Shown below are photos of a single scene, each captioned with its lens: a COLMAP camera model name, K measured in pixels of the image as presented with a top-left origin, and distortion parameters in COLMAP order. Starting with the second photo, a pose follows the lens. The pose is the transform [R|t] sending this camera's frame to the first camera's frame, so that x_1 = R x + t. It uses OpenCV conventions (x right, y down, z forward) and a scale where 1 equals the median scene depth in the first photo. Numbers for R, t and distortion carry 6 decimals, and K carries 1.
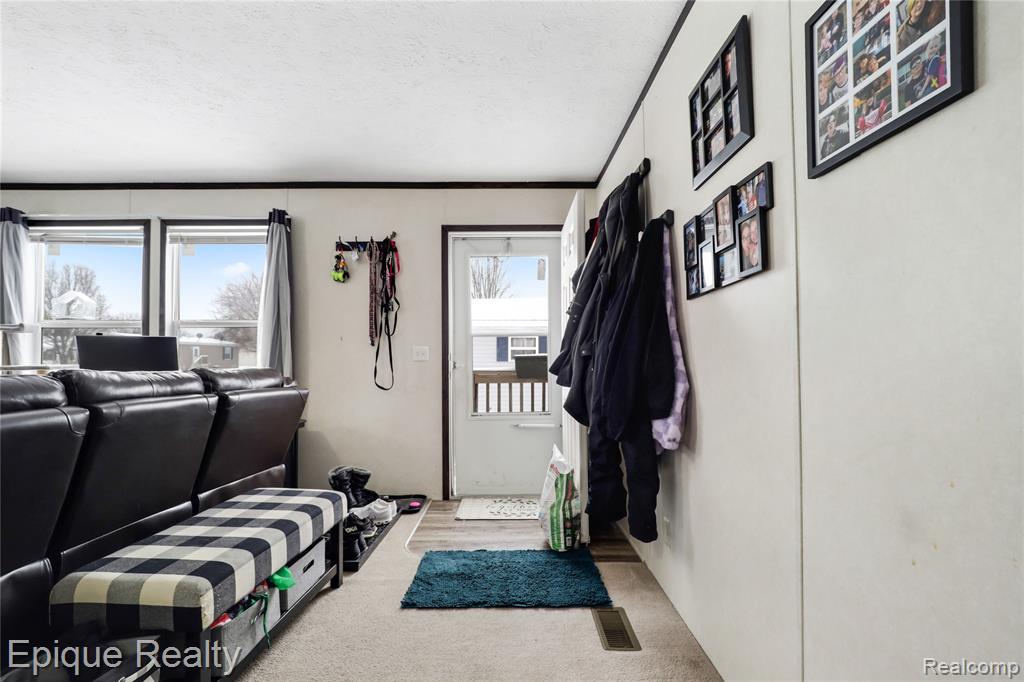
lens RADIAL K [[466.4, 0, 513.4], [0, 466.4, 344.2], [0, 0, 1]] dist [-0.020894, 0.006517]
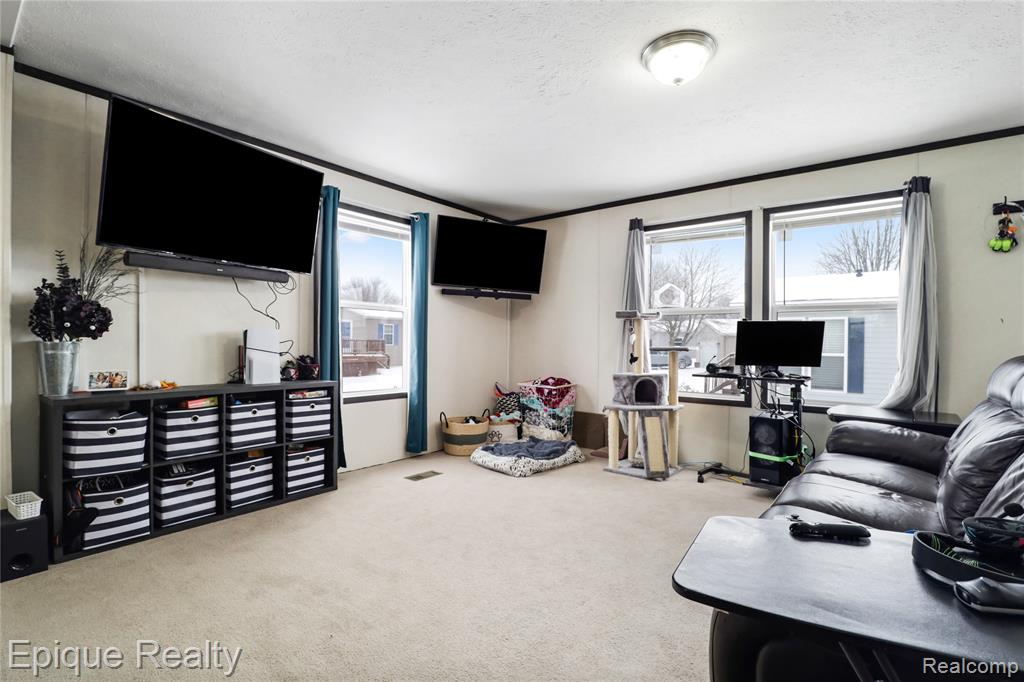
lens RADIAL K [[471.6, 0, 515.4], [0, 471.6, 338.2], [0, 0, 1]] dist [-0.022629, 0.000126]
pose [[0.778402, 0.004070, -0.627753, -0.718269], [0.009093, 0.999801, 0.017757, -0.002280], [0.627700, -0.019530, 0.778210, -0.247989]]
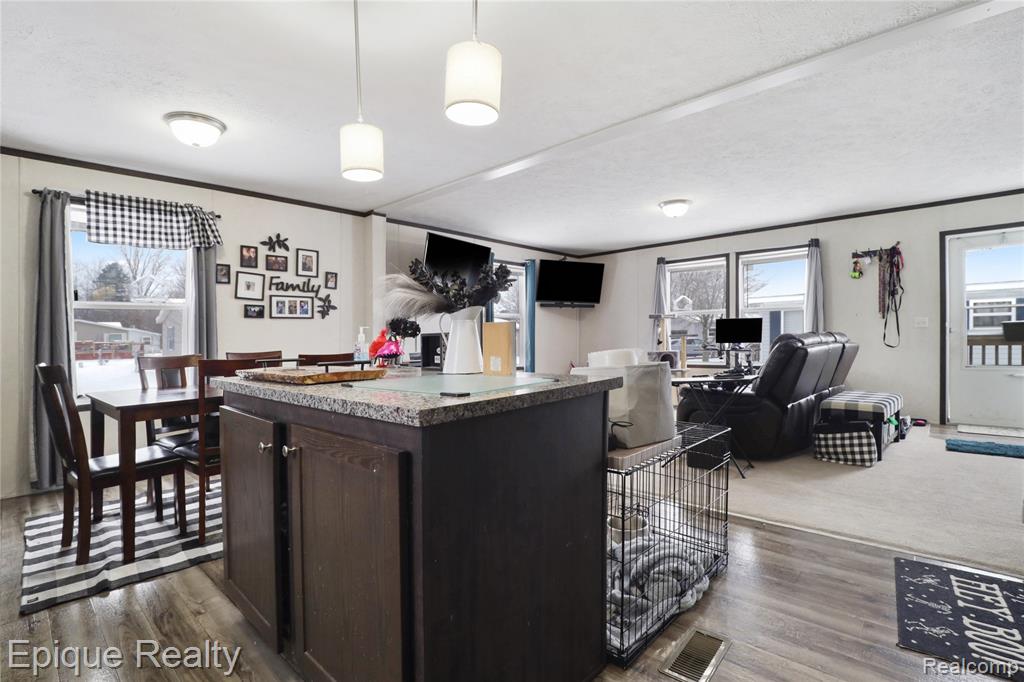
lens RADIAL K [[482.0, 0, 514.6], [0, 482.0, 352.4], [0, 0, 1]] dist [-0.032873, 0.000215]
pose [[0.729470, 0.008490, -0.683960, -0.162994], [0.041688, 0.997512, 0.056845, -0.033350], [0.682741, -0.069980, 0.727302, -1.276536]]
